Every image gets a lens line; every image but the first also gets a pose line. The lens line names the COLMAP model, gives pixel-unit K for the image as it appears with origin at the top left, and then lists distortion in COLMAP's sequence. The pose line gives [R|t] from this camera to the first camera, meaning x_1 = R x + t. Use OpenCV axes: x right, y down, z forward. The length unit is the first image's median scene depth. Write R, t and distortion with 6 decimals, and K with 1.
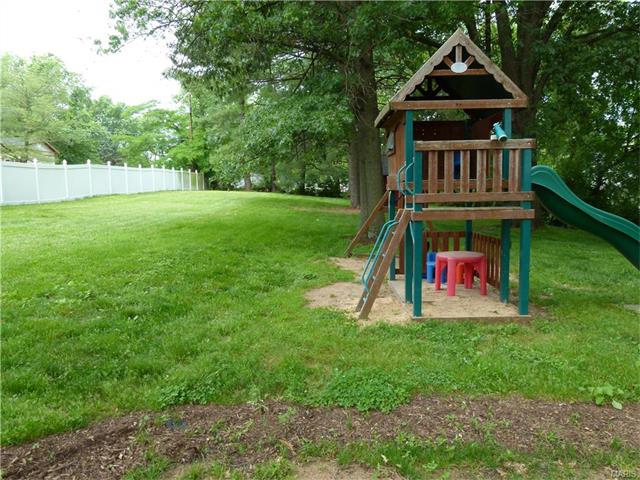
lens RADIAL K [[472.6, 0, 317.4], [0, 472.6, 238.2], [0, 0, 1]] dist [-0.042089, 0.013398]
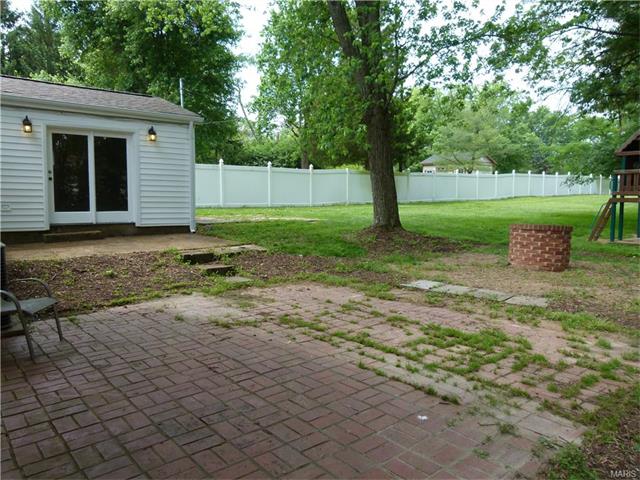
lens RADIAL K [[472.6, 0, 319.3], [0, 472.6, 237.5], [0, 0, 1]] dist [-0.042089, 0.013398]
pose [[0.649725, 0.078288, -0.756128, 0.171242], [-0.086935, 0.995809, 0.028403, 0.033455], [0.755182, 0.047280, 0.653808, -0.279067]]
